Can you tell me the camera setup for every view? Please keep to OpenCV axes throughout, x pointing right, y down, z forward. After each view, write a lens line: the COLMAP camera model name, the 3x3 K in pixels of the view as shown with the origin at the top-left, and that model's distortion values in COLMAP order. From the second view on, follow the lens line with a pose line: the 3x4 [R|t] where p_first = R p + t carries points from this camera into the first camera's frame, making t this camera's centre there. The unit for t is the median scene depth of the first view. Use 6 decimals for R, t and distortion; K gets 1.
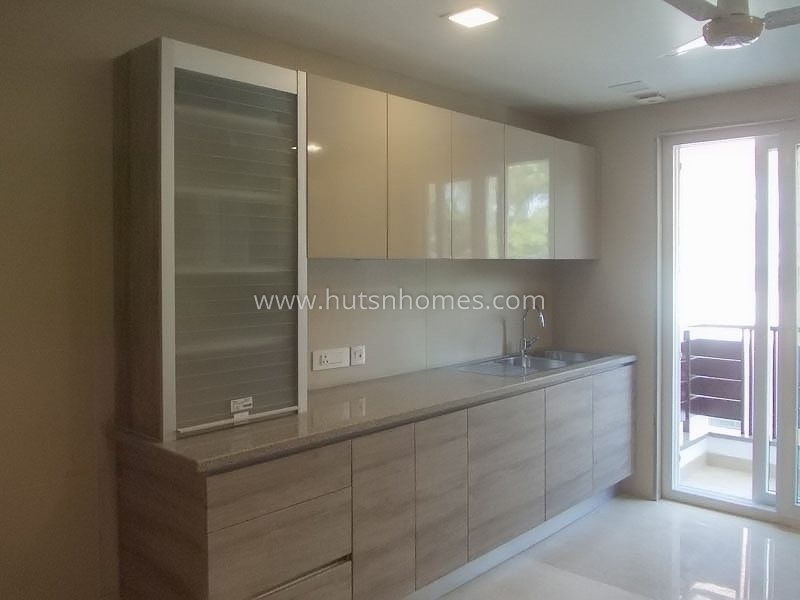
lens RADIAL K [[699.5, 0, 366.4], [0, 699.5, 264.7], [0, 0, 1]] dist [-0.029568, 0.004038]
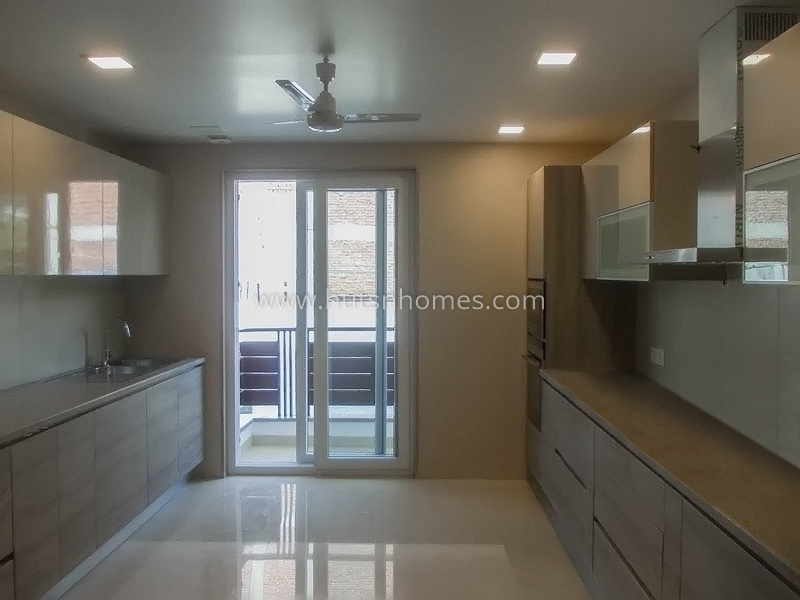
lens RADIAL K [[699.5, 0, 397.3], [0, 699.5, 299.4], [0, 0, 1]] dist [-0.029568, 0.004038]
pose [[0.753667, -0.020533, 0.656935, -0.138649], [0.001094, 0.999550, 0.029986, -0.002150], [-0.657255, -0.021881, 0.753350, -0.092305]]
